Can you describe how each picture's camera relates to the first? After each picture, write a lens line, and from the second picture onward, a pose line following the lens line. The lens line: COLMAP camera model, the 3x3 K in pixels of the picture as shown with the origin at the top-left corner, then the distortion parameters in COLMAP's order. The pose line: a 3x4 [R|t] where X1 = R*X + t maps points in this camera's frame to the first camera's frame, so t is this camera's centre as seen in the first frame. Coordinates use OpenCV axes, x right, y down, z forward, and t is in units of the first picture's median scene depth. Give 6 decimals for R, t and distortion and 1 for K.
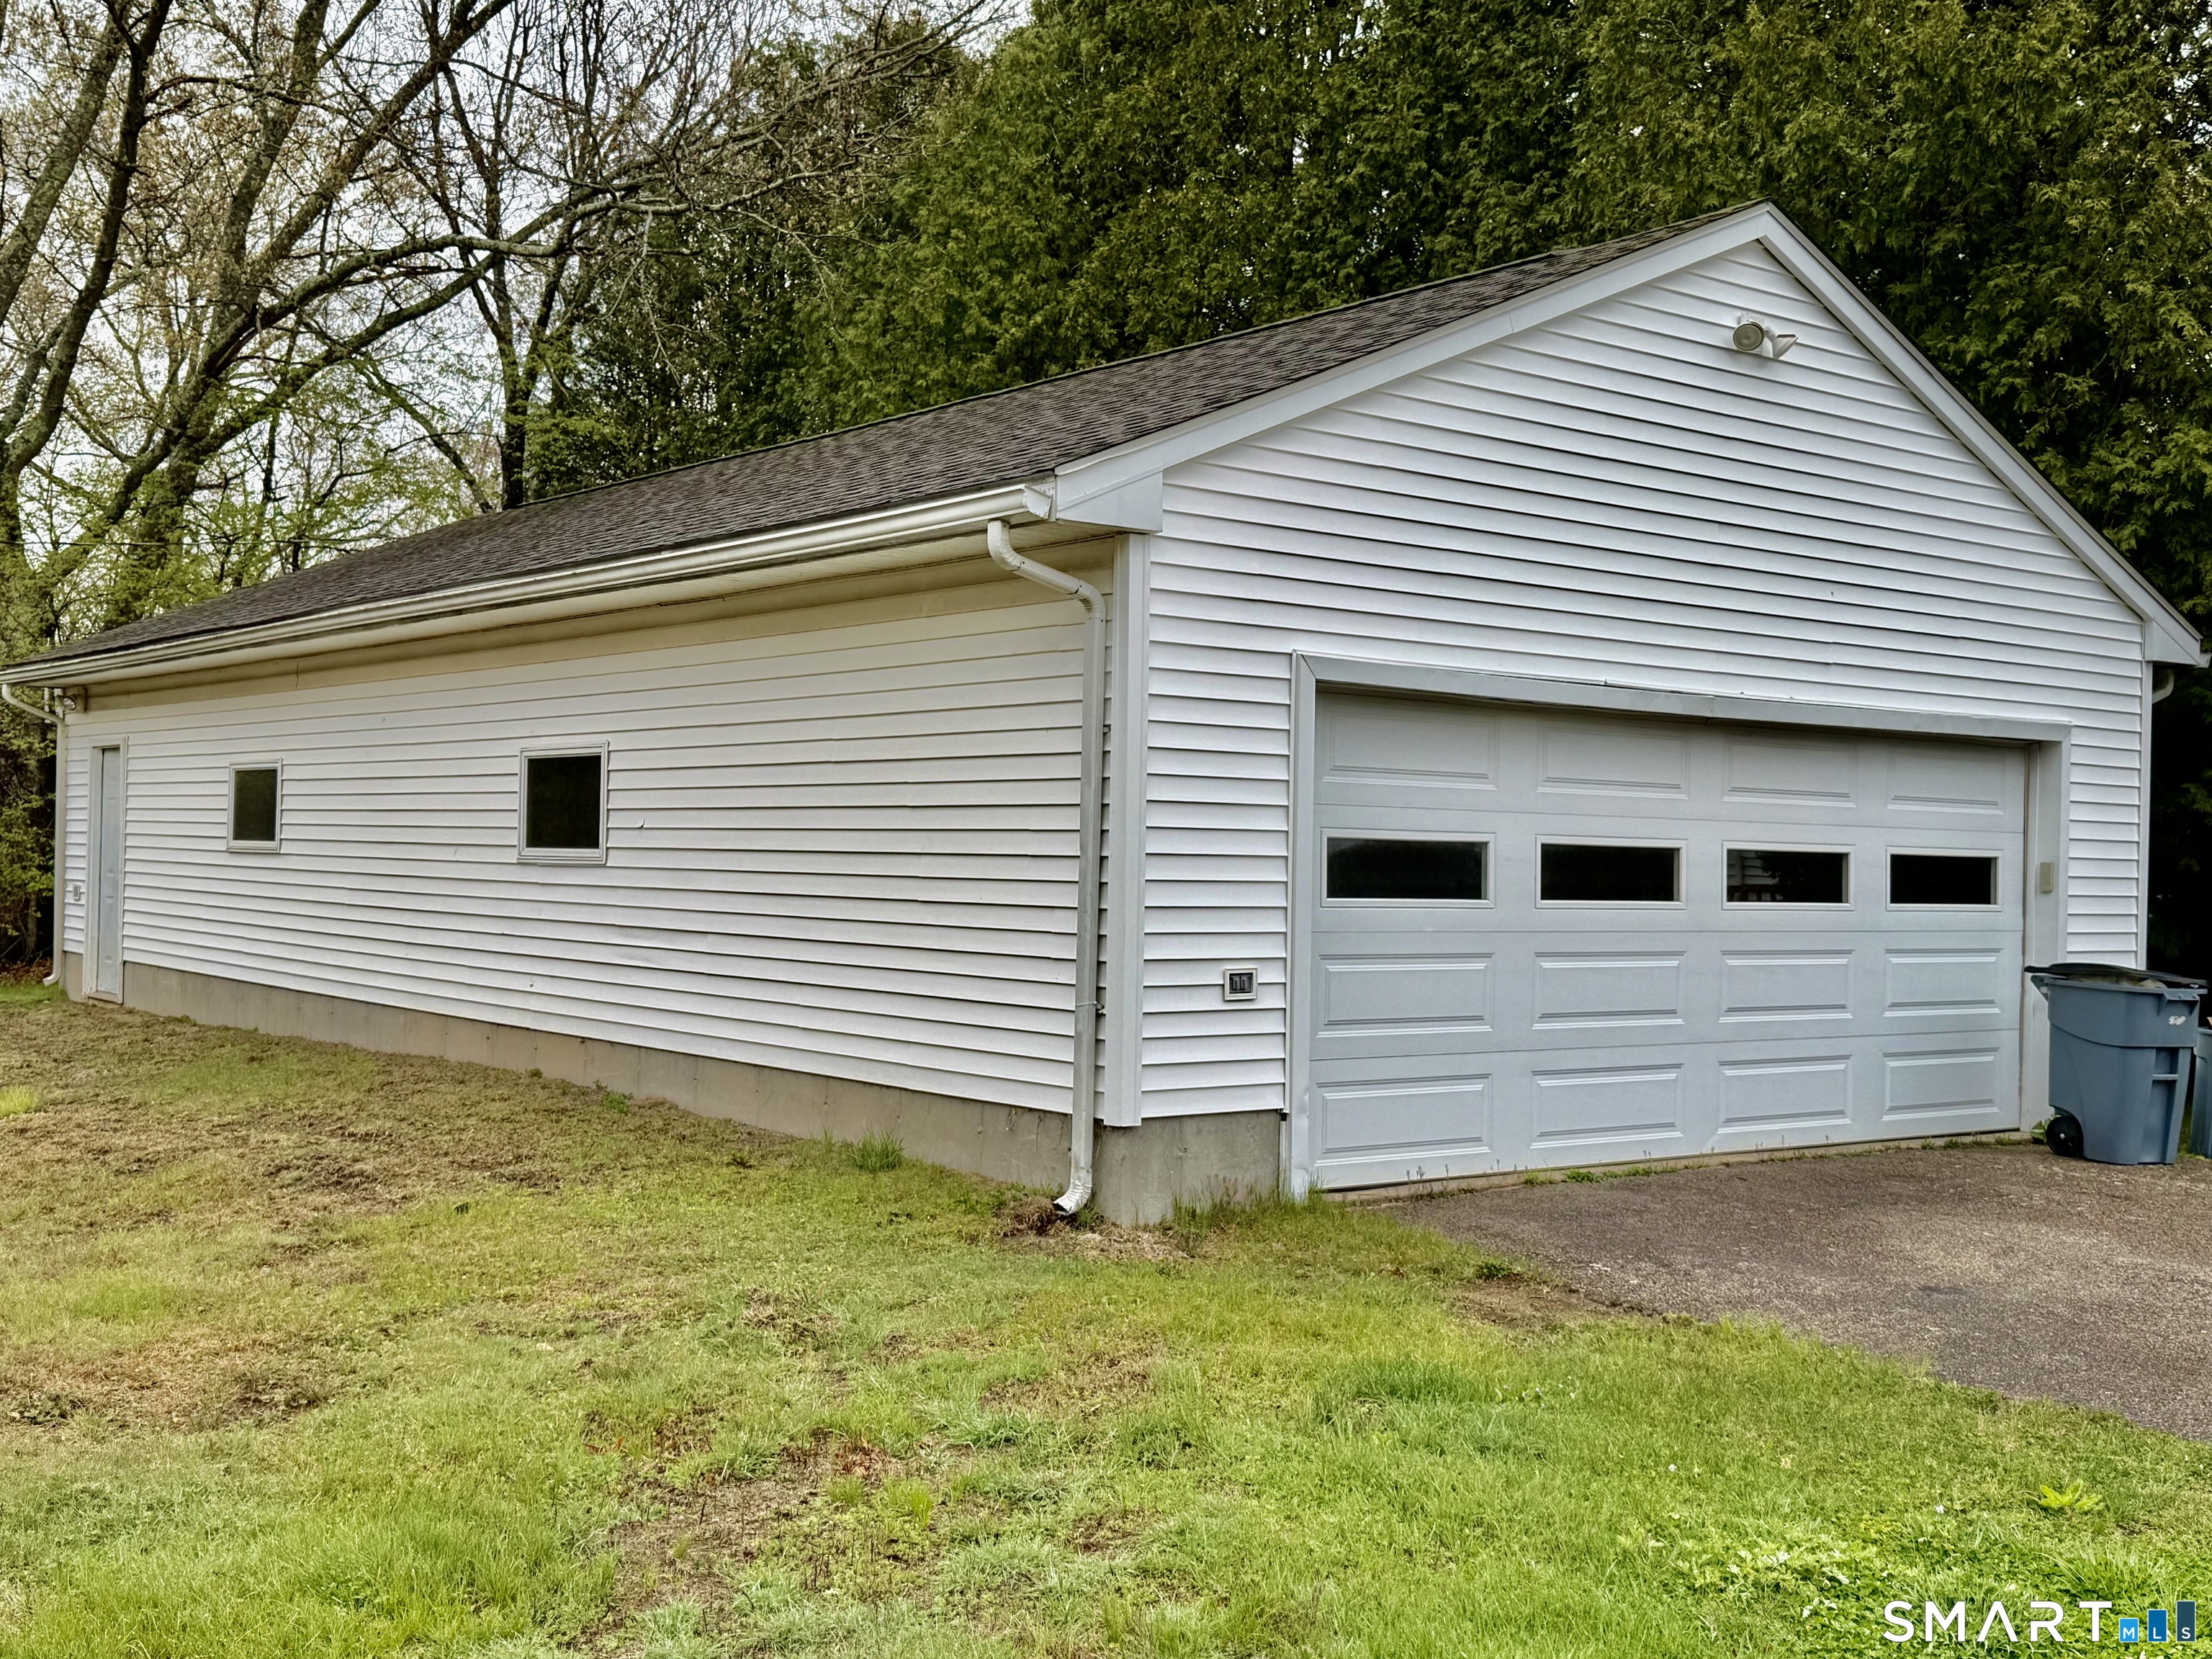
lens RADIAL K [[2352.6, 0, 1101.7], [0, 2352.6, 861.3], [0, 0, 1]] dist [0.219199, -0.484977]
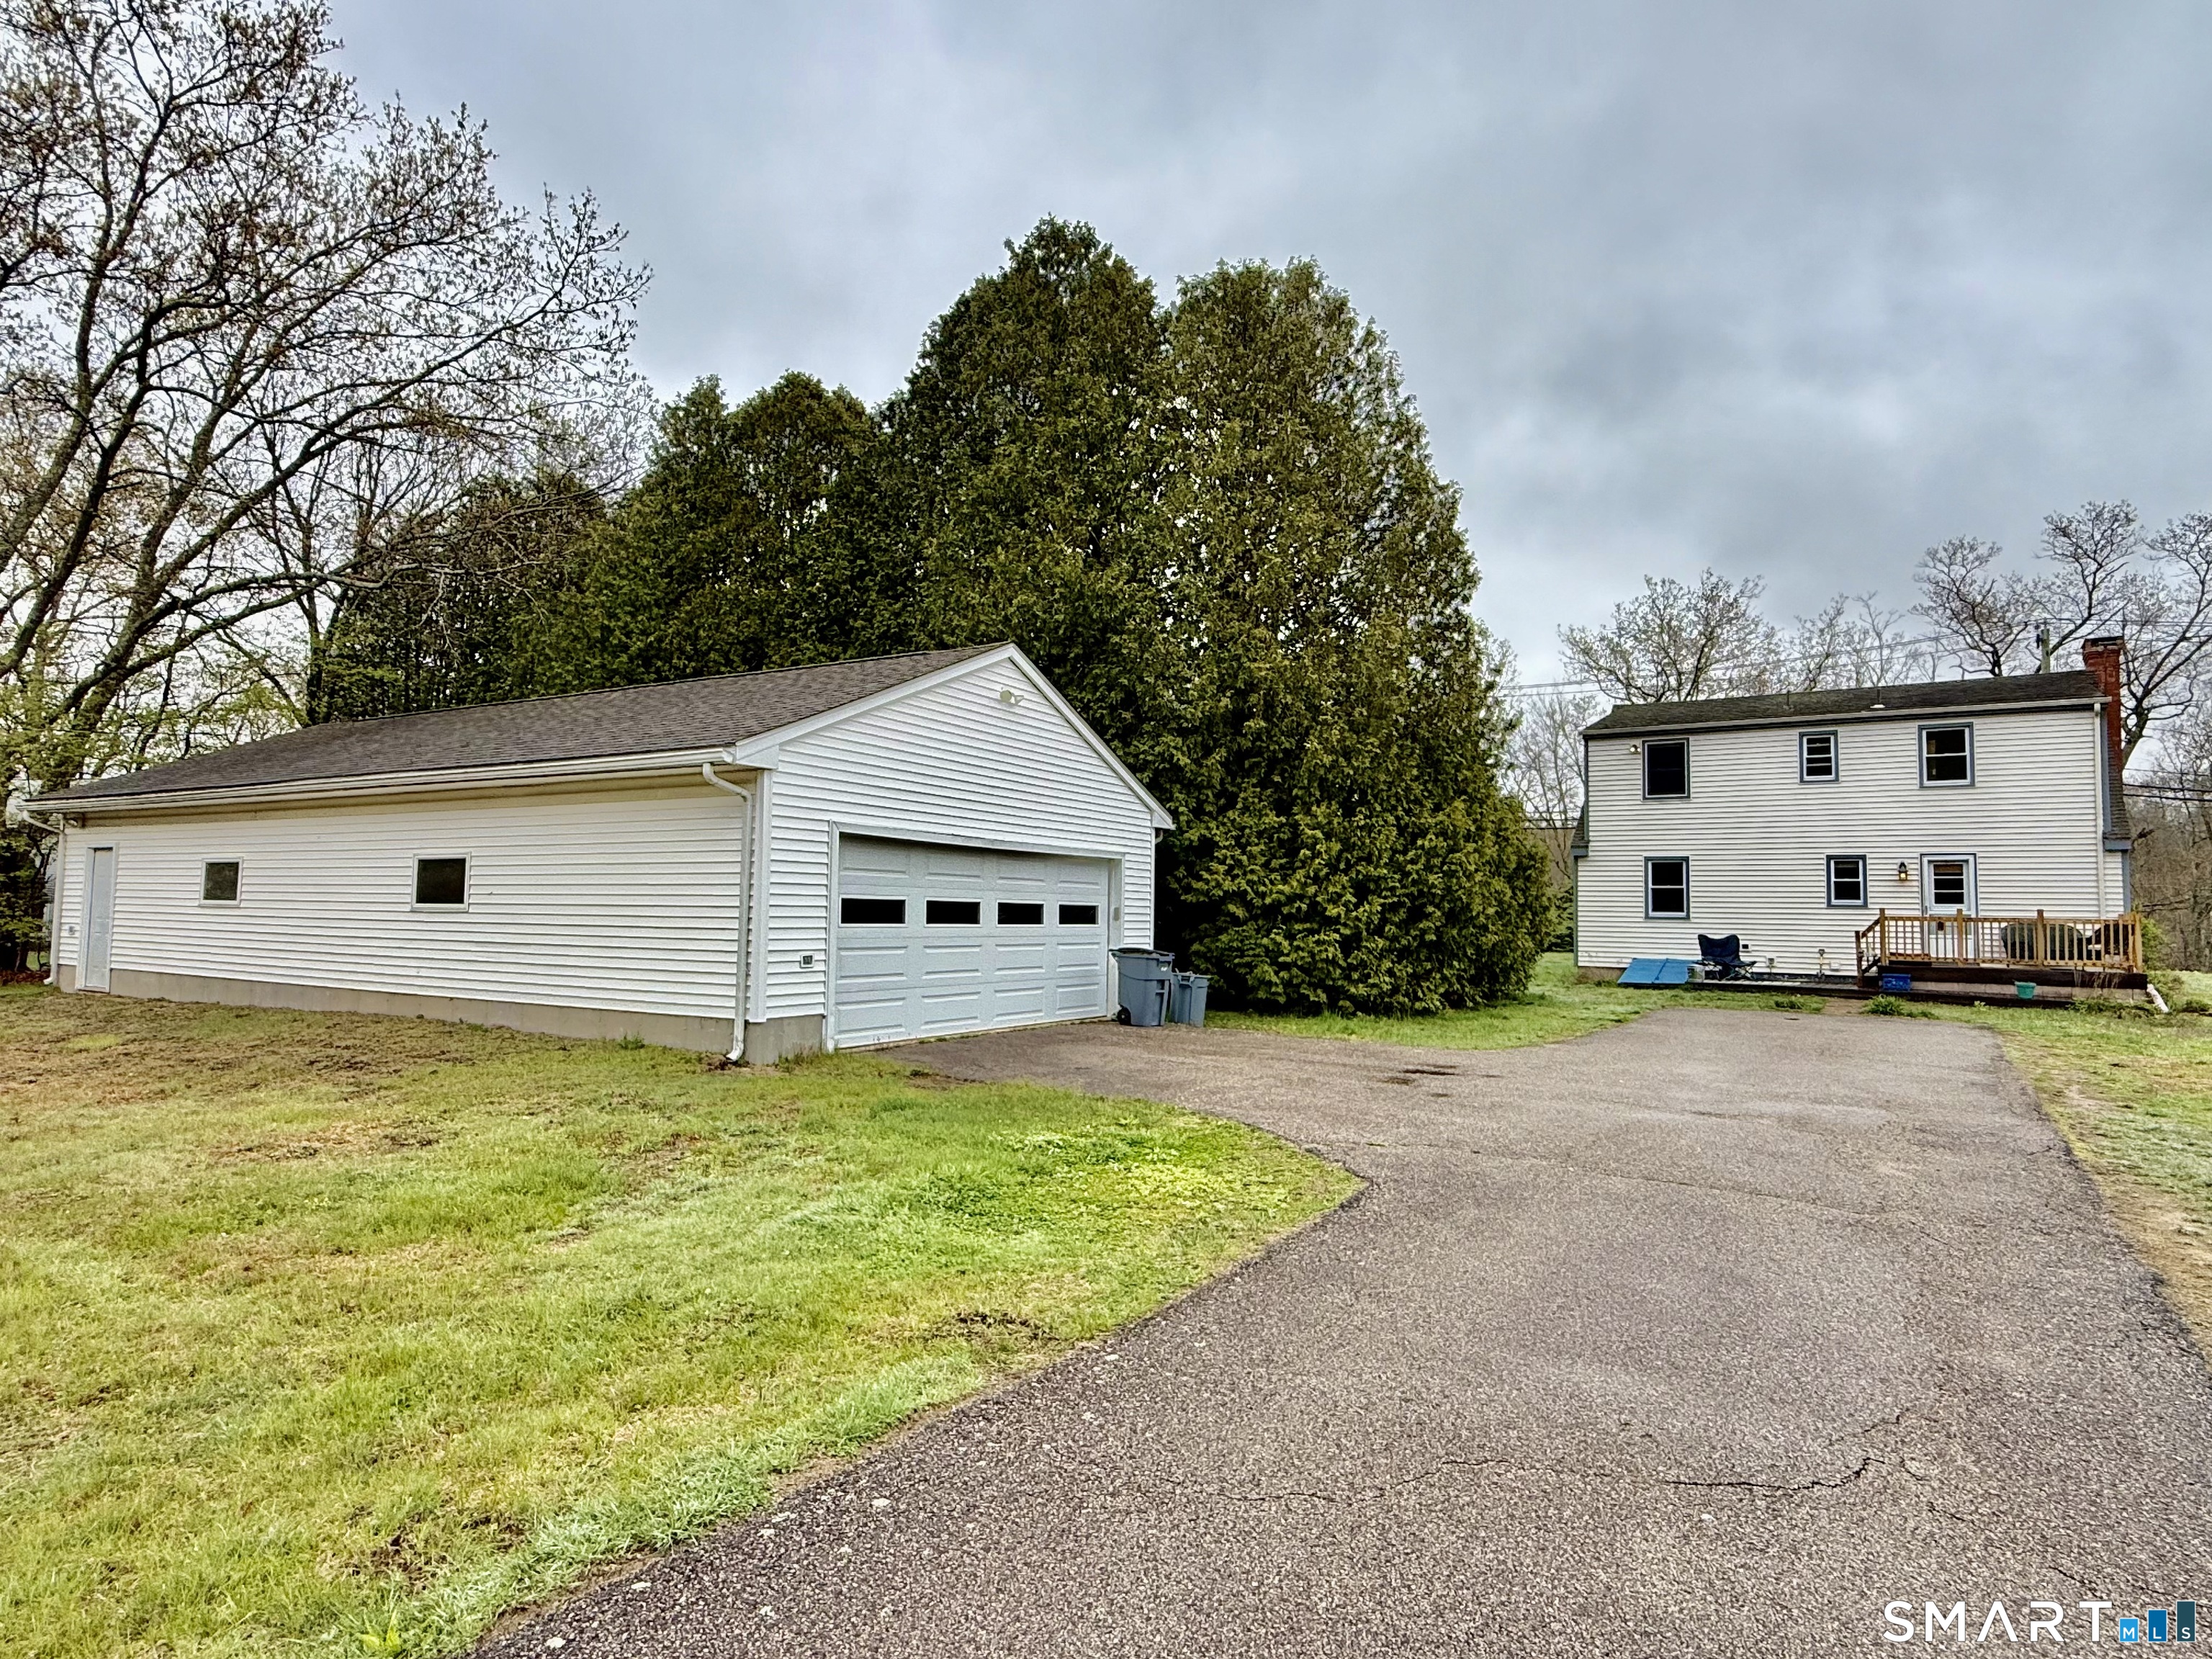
lens RADIAL K [[1217.5, 0, 1106.0], [0, 1217.5, 829.5], [0, 0, 1]] dist [0.022149, -0.000170]
pose [[0.932732, 0.019088, 0.360065, -0.074355], [0.004192, 0.997956, -0.063764, 0.000316], [-0.360546, 0.060984, 0.930746, -0.177054]]
